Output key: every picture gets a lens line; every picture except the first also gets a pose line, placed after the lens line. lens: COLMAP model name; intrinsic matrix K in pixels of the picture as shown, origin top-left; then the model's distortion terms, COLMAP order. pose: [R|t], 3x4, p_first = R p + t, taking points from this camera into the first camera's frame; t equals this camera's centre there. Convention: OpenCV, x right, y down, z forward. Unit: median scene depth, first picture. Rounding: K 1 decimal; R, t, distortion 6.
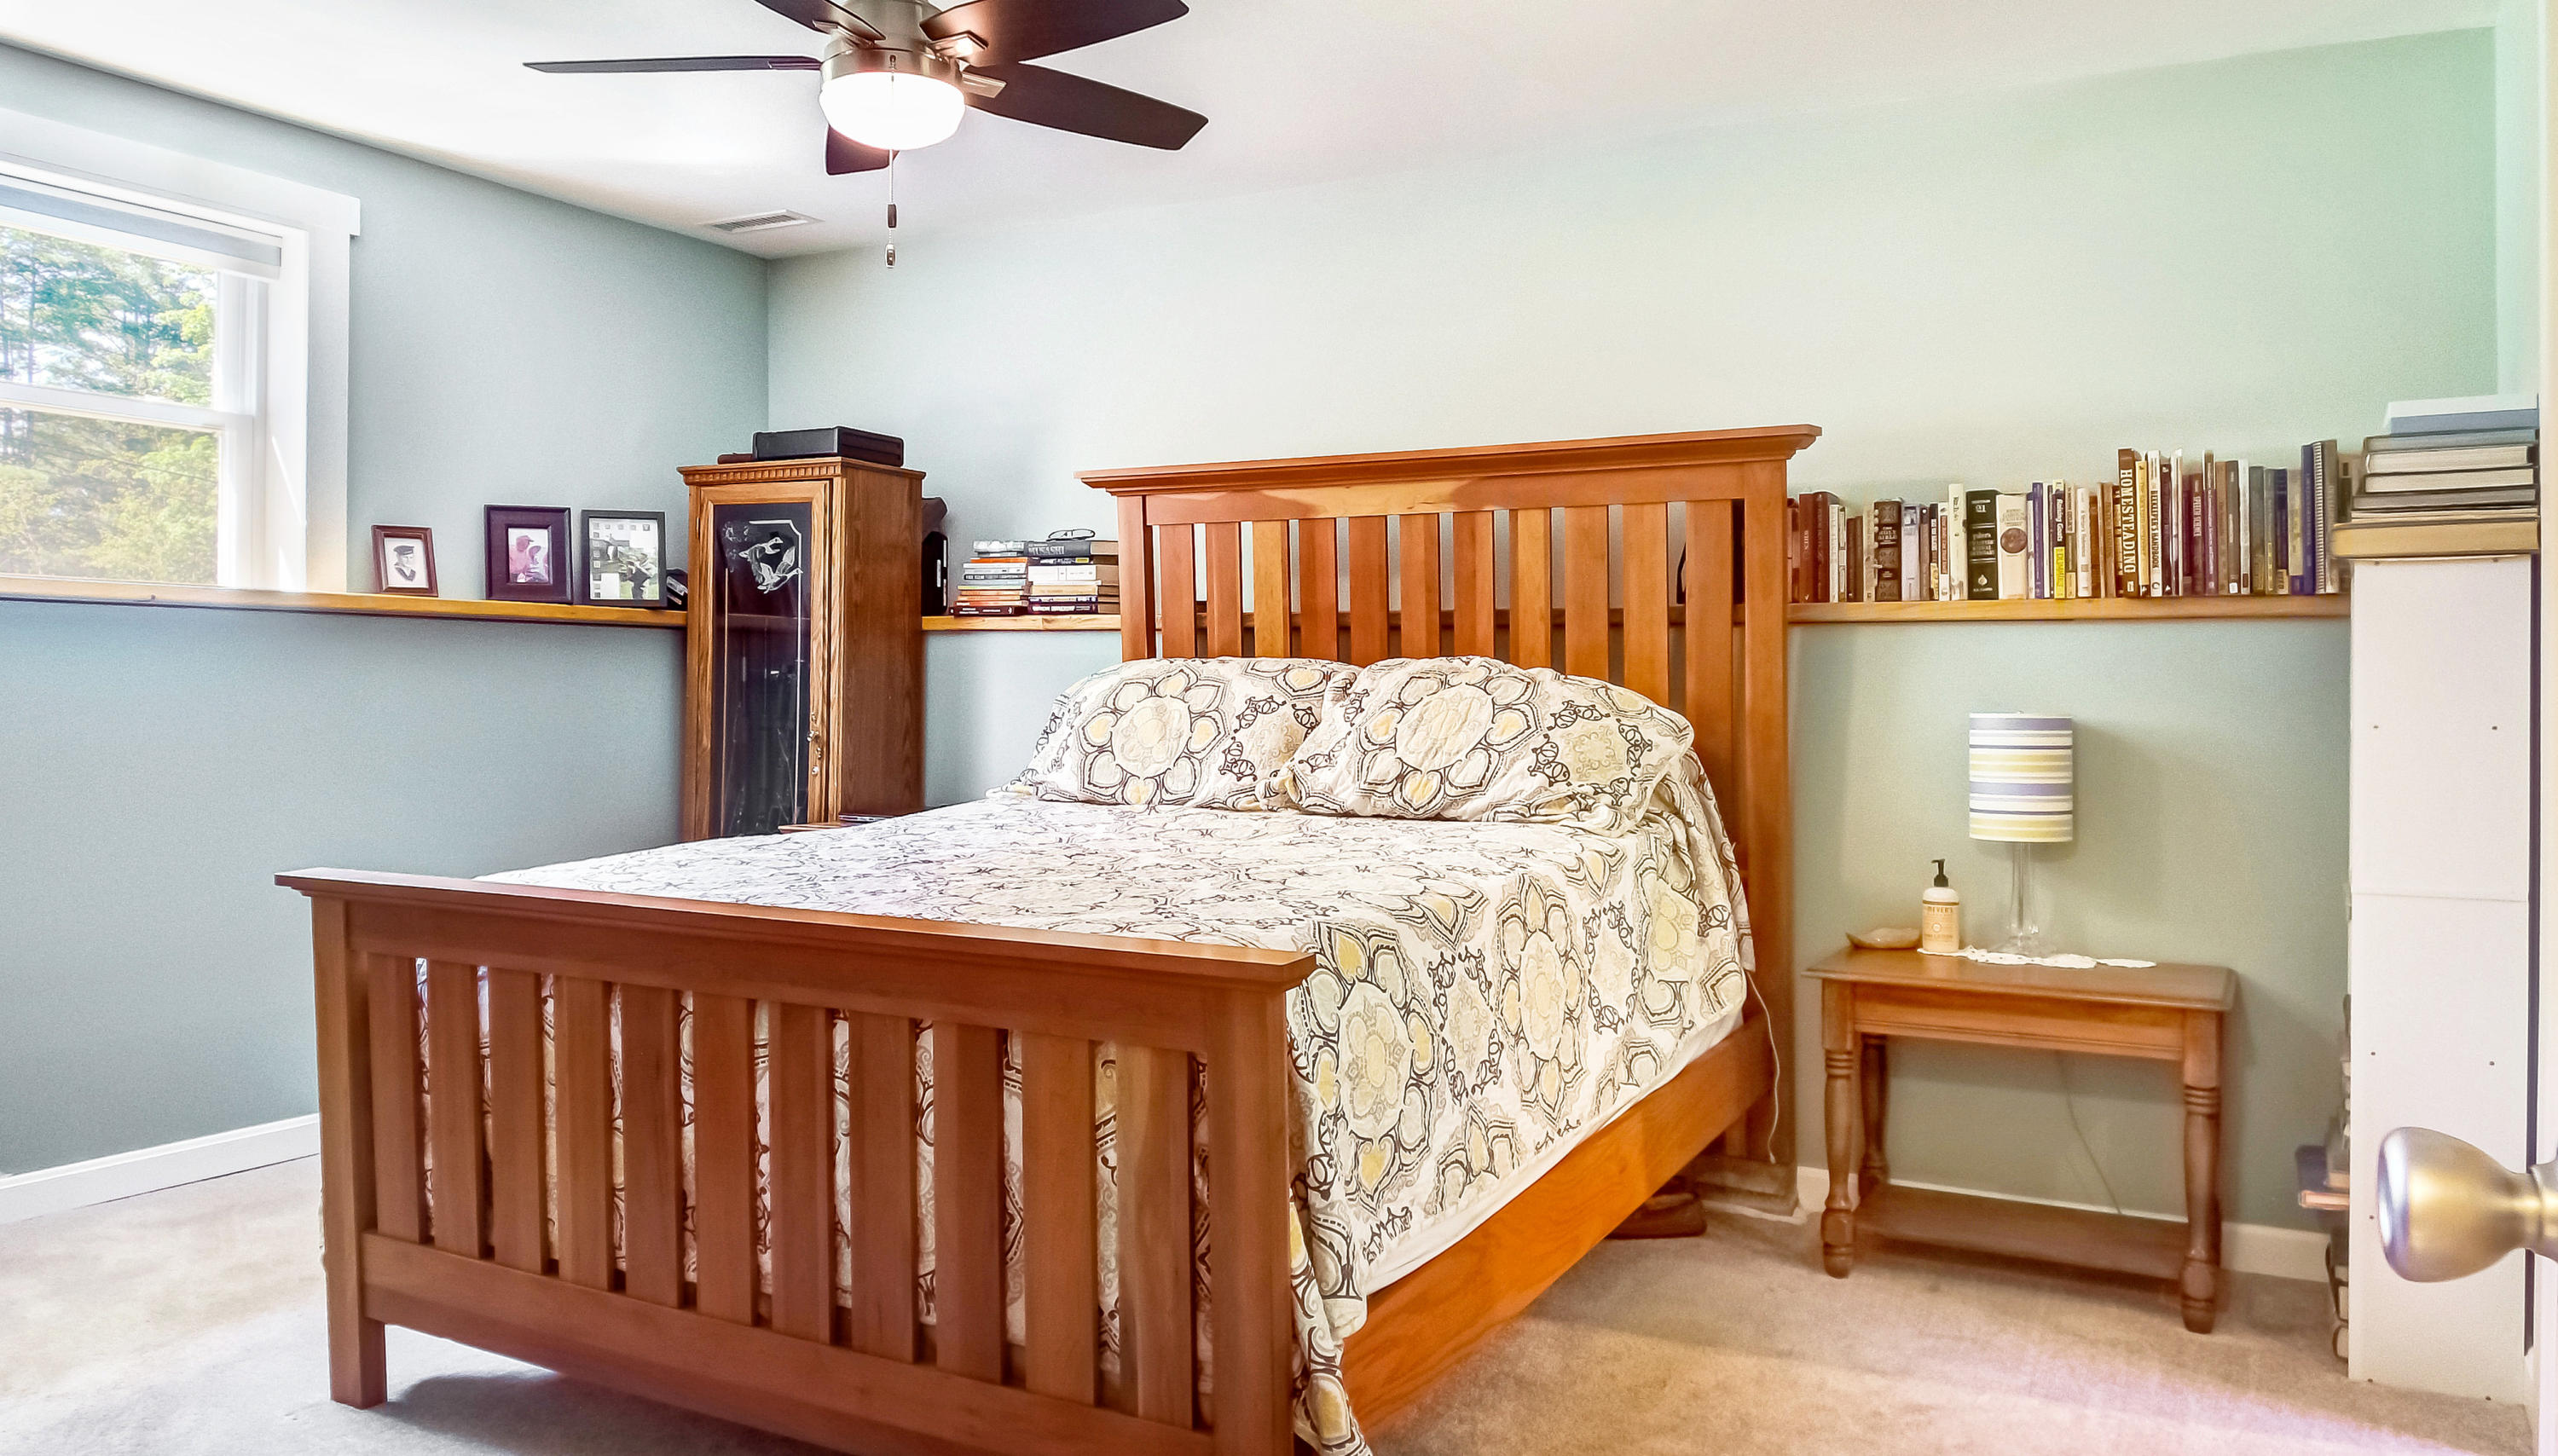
lens RADIAL K [[1789.5, 0, 1225.5], [0, 1789.5, 708.7], [0, 0, 1]] dist [0.054229, -0.077110]
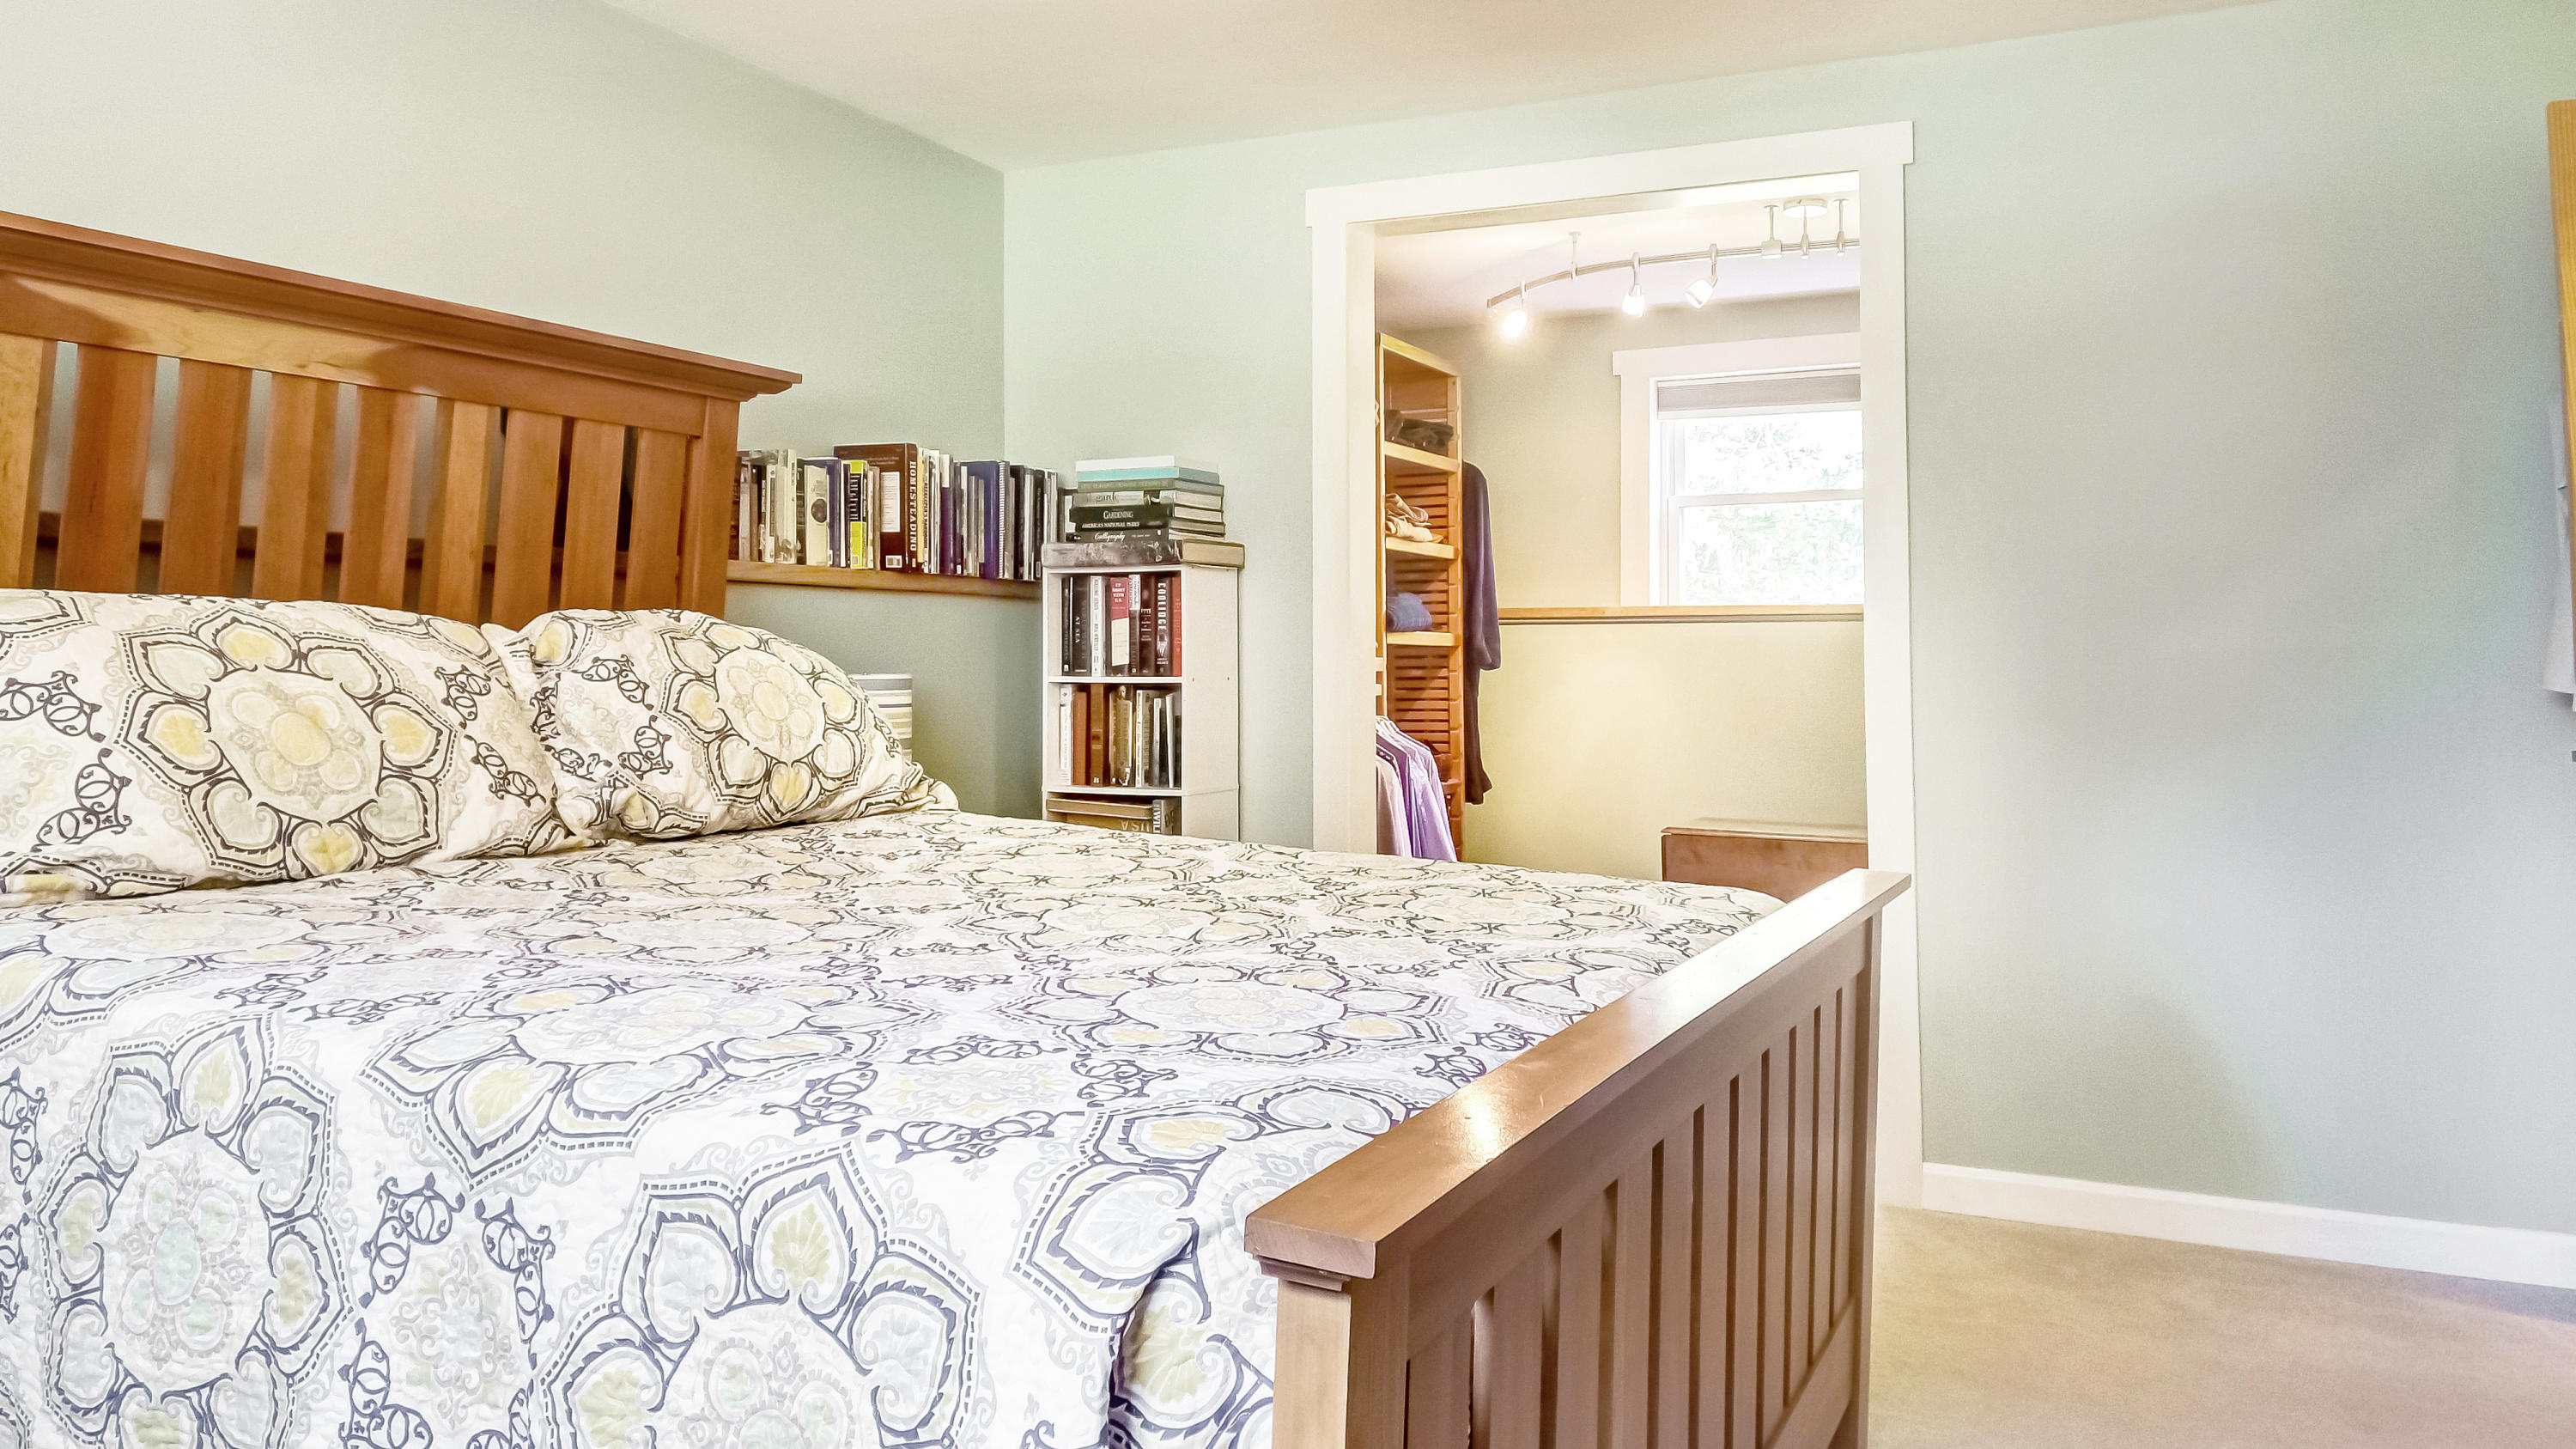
lens RADIAL K [[1851.6, 0, 1287.9], [0, 1851.6, 675.1], [0, 0, 1]] dist [0.039907, -0.103421]
pose [[-0.066551, -0.015777, 0.997658, -0.592230], [0.005266, 0.999856, 0.016163, -0.012212], [-0.997769, 0.006329, -0.066458, 0.718667]]
